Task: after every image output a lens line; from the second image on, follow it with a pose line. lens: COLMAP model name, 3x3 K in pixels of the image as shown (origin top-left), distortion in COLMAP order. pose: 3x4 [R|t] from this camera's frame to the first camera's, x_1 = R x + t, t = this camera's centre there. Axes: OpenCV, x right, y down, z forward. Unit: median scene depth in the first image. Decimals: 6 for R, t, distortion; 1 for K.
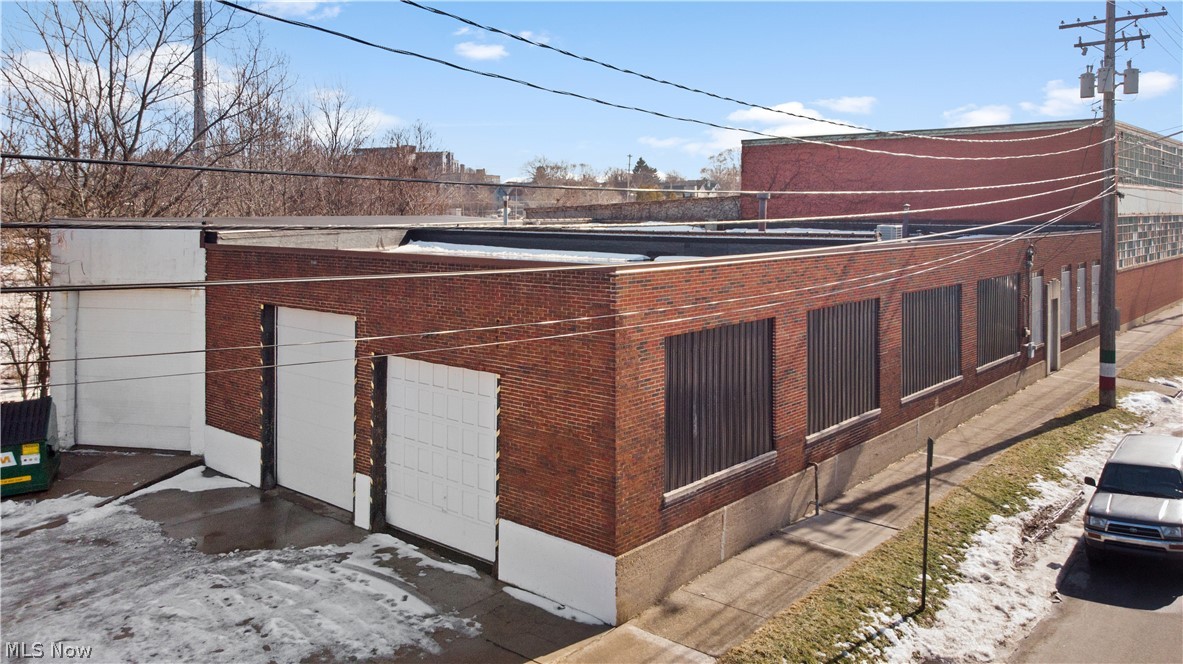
lens RADIAL K [[900.6, 0, 593.9], [0, 900.6, 213.7], [0, 0, 1]] dist [0.025849, 0.015772]
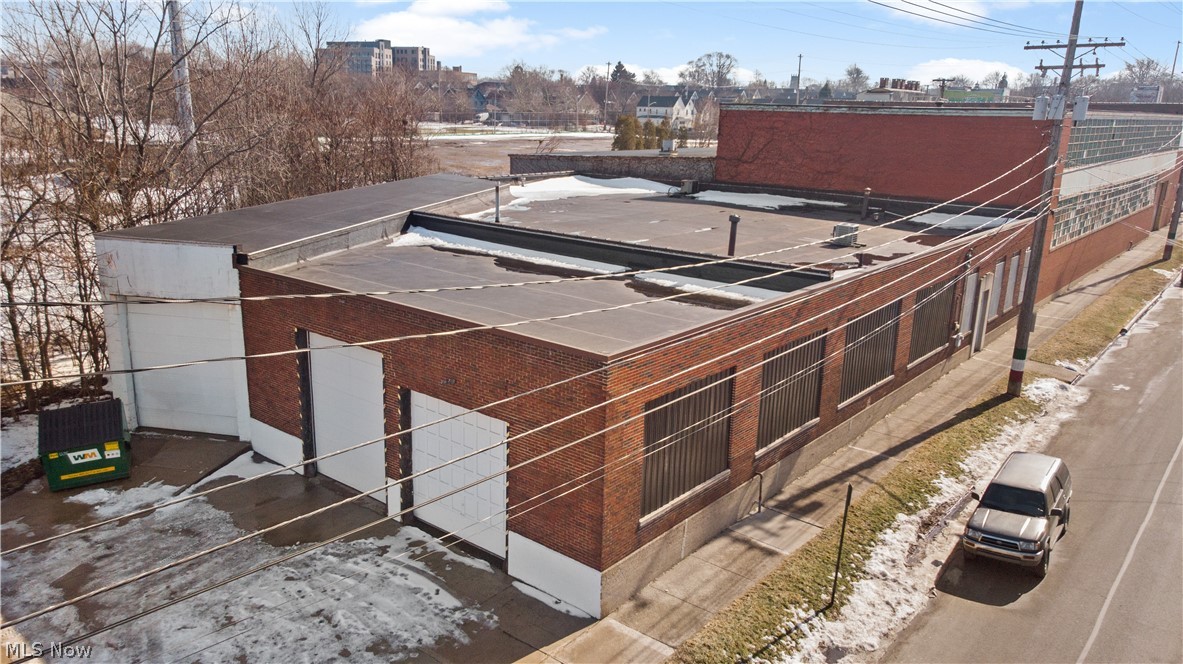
lens RADIAL K [[867.0, 0, 589.5], [0, 867.0, 333.9], [0, 0, 1]] dist [0.030411, 0.000720]
pose [[0.999499, 0.017647, 0.026286, -0.026693], [-0.023631, 0.968358, 0.248444, -0.222105], [-0.021070, -0.248940, 0.968290, -0.106941]]
